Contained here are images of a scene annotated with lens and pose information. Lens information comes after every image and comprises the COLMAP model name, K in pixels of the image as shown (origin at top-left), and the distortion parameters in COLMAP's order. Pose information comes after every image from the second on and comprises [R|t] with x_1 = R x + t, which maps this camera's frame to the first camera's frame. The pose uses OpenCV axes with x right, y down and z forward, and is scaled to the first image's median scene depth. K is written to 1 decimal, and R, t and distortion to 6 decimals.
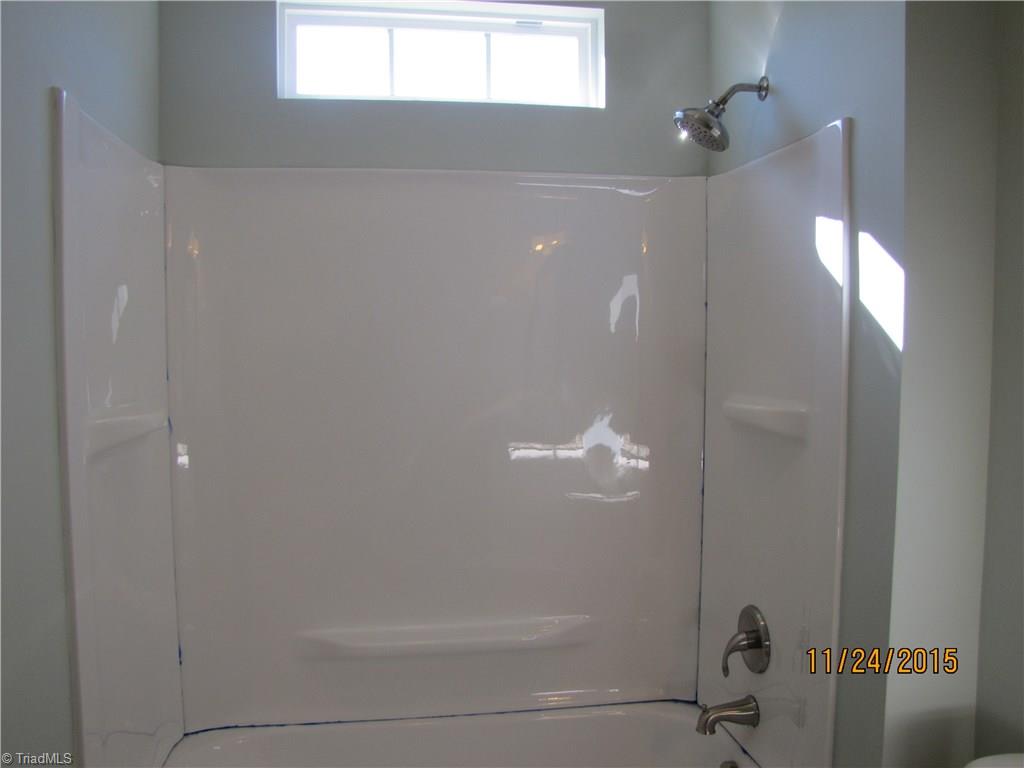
lens RADIAL K [[854.8, 0, 512.0], [0, 854.8, 384.0], [0, 0, 1]] dist [-0.183951, 0.152625]
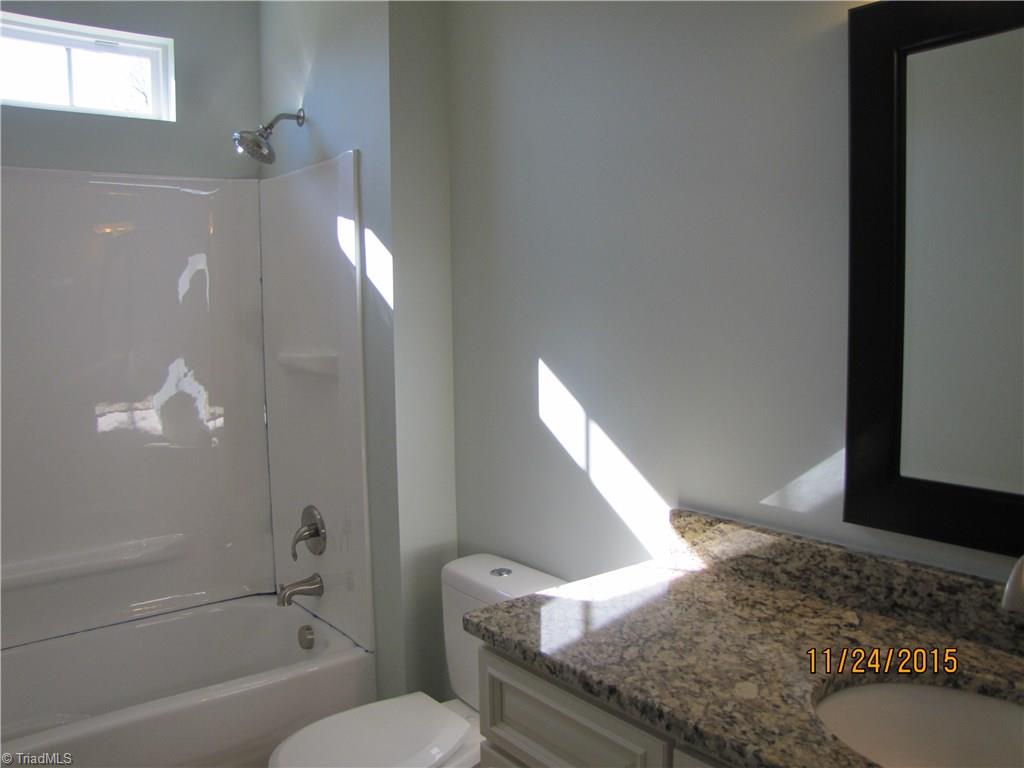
lens RADIAL K [[854.8, 0, 512.0], [0, 854.8, 384.0], [0, 0, 1]] dist [-0.183951, 0.152625]
pose [[0.872971, -0.059808, 0.484092, -0.072218], [0.044353, 0.998076, 0.043326, 0.028362], [-0.485752, -0.016351, 0.873944, -0.336742]]
